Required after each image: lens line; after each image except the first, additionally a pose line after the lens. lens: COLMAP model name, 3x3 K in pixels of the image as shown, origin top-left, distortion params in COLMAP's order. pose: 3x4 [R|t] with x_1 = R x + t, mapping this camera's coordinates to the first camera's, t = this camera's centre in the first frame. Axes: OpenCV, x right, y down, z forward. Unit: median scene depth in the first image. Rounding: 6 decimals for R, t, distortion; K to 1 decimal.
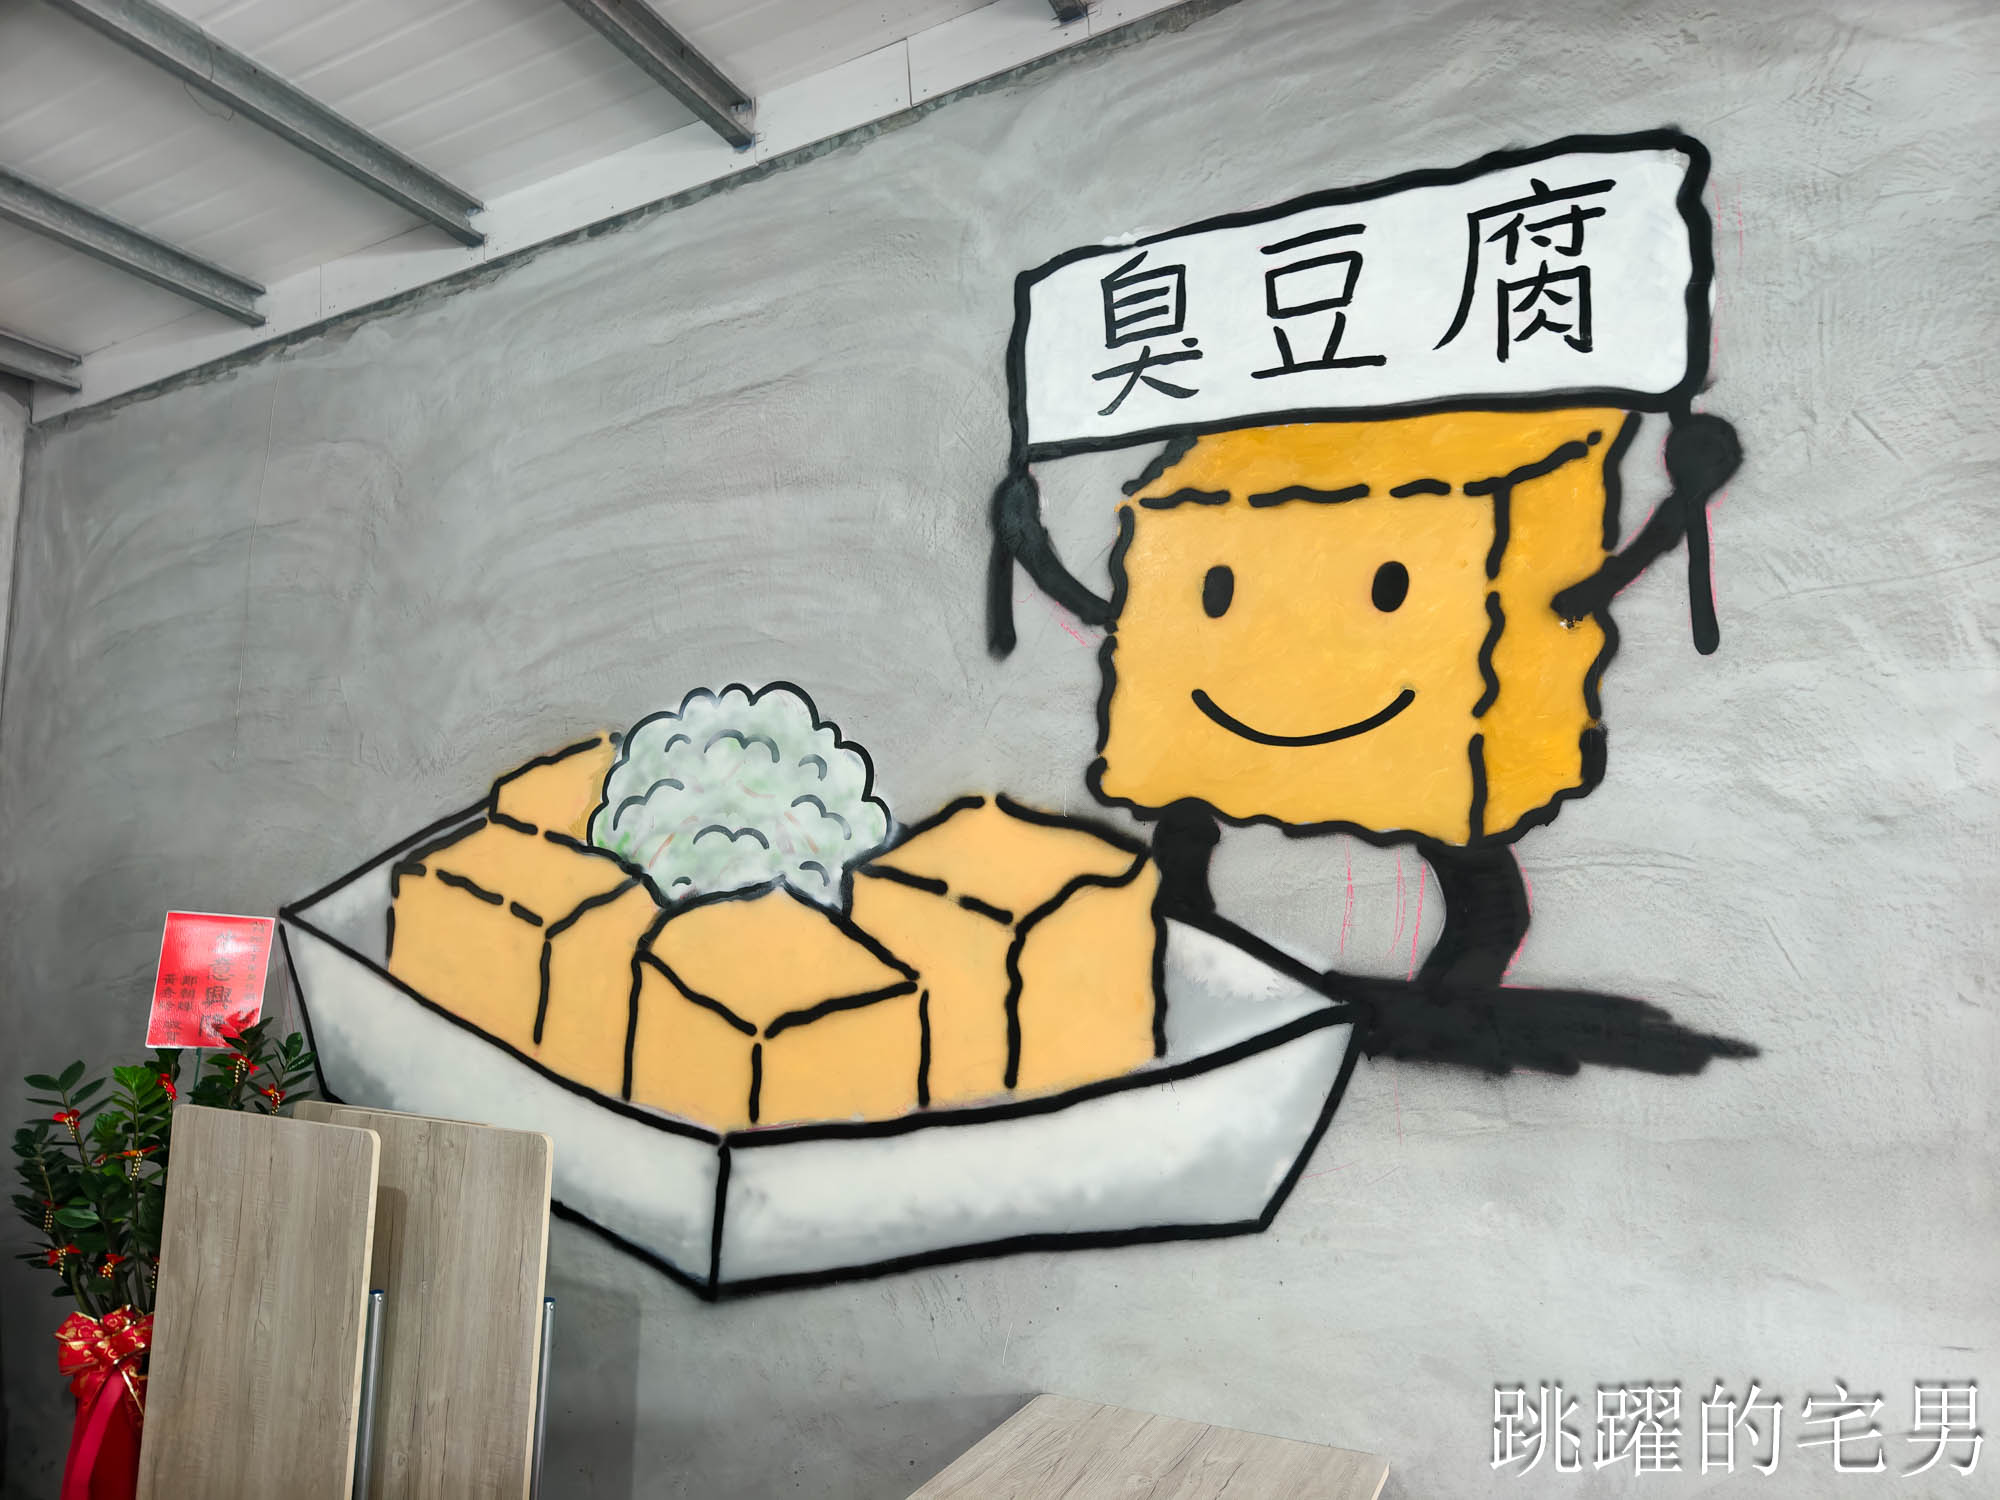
lens RADIAL K [[1327.0, 0, 997.2], [0, 1327.0, 742.1], [0, 0, 1]] dist [0.018784, -0.018660]
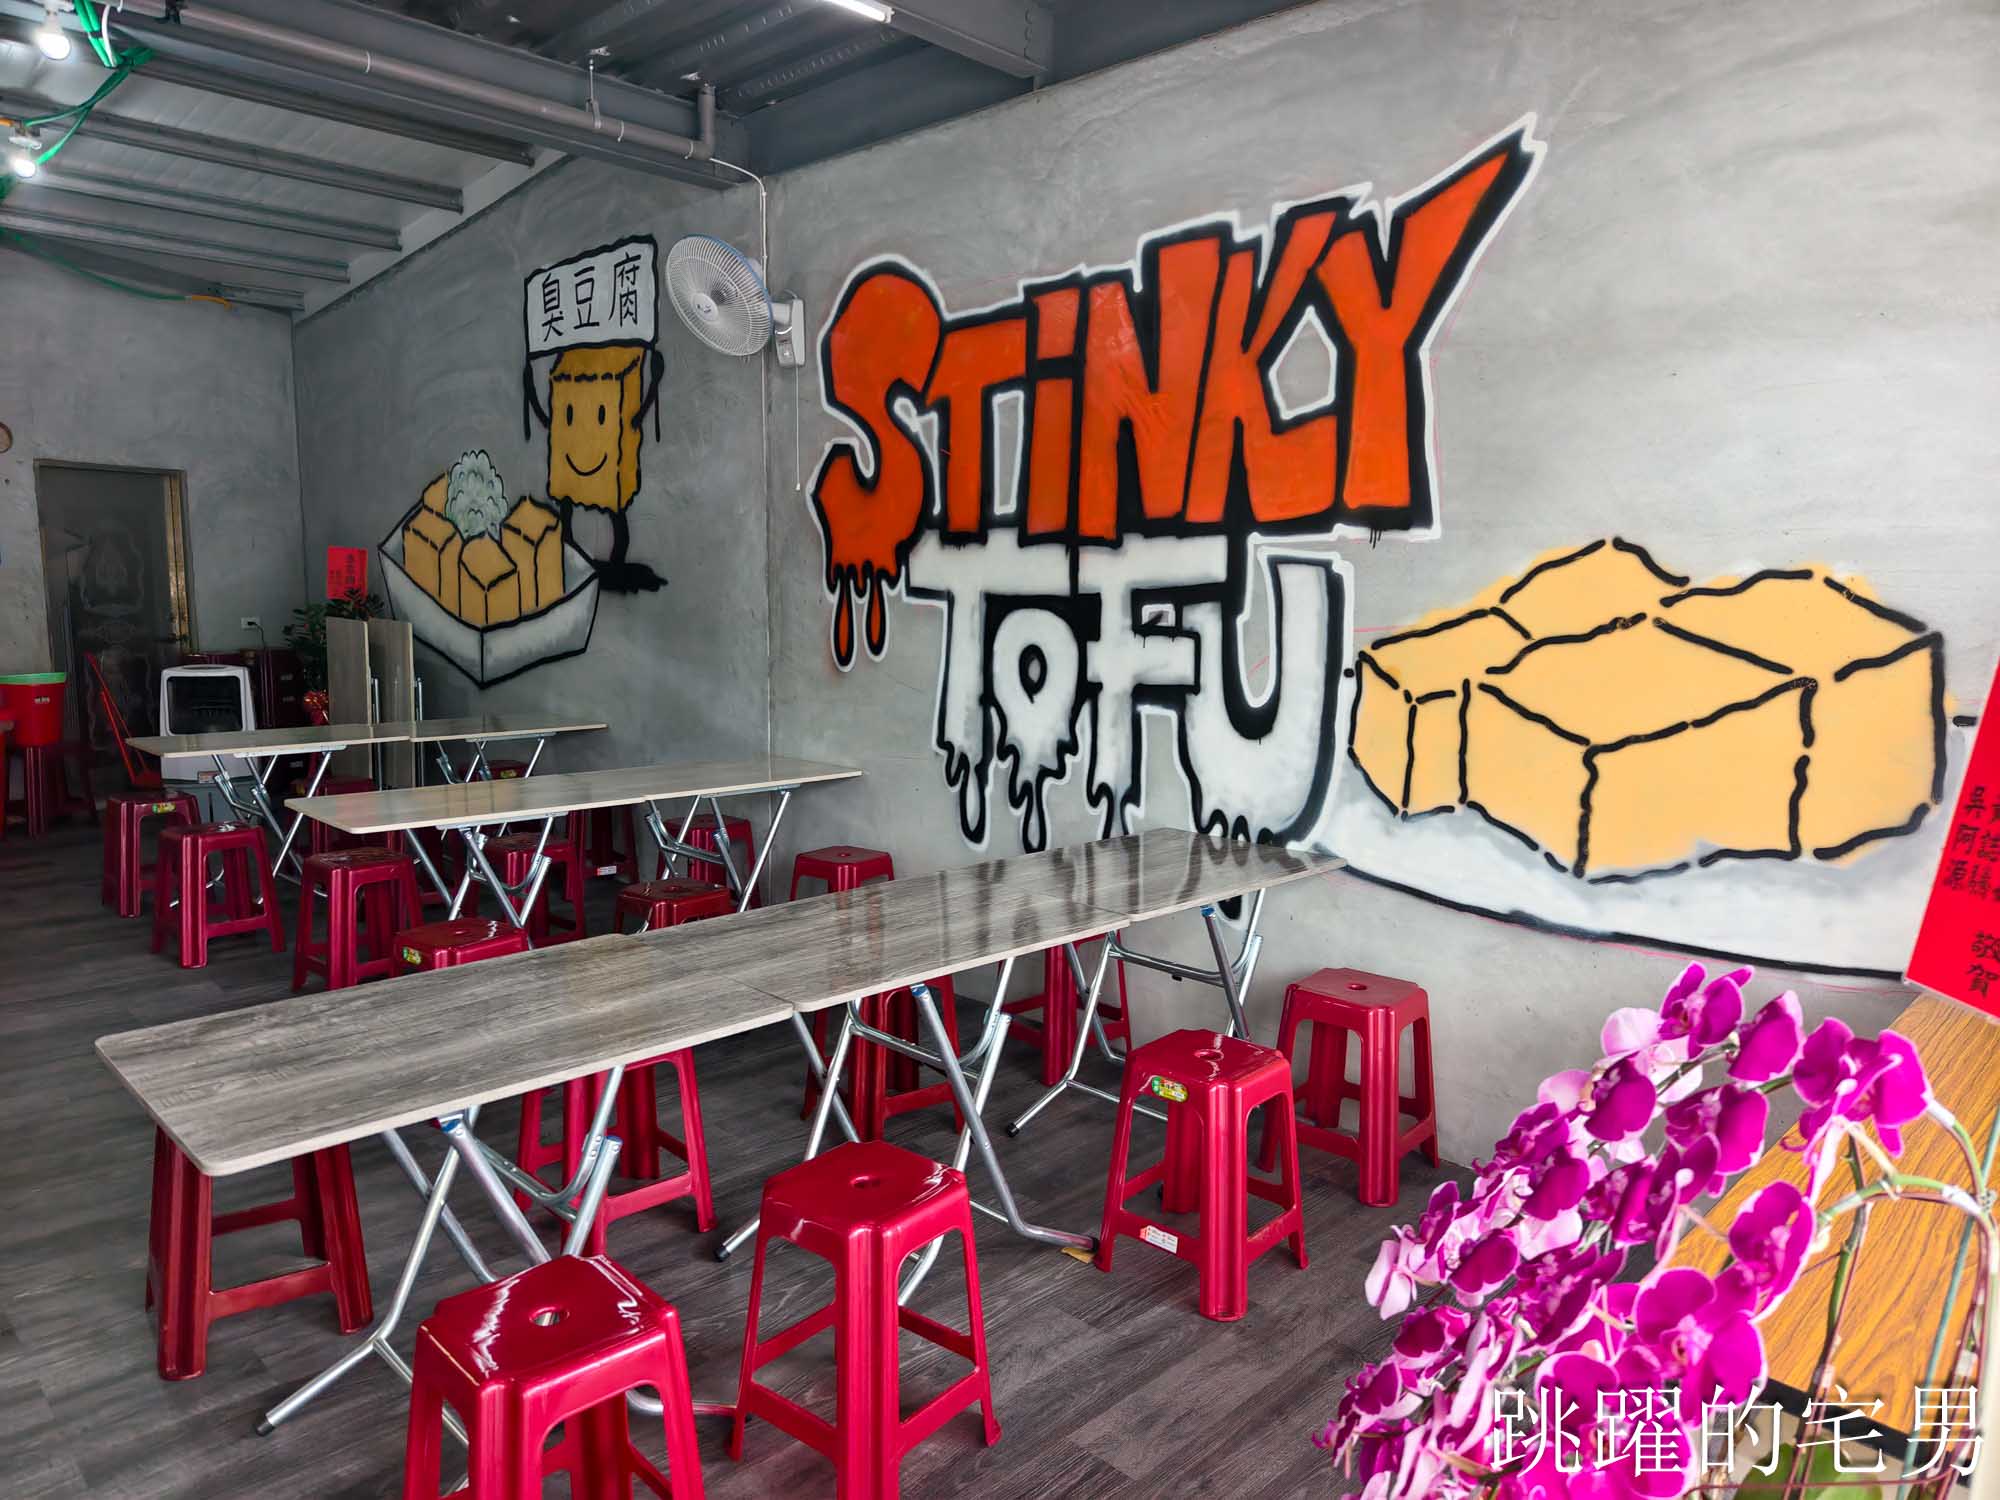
lens RADIAL K [[1327.0, 0, 1005.6], [0, 1327.0, 752.0], [0, 0, 1]] dist [0.018784, -0.018660]
pose [[0.940453, 0.052788, -0.335800, 1.809825], [0.027336, 0.972925, 0.229501, -0.044517], [0.338823, -0.225014, 0.913547, -1.199038]]
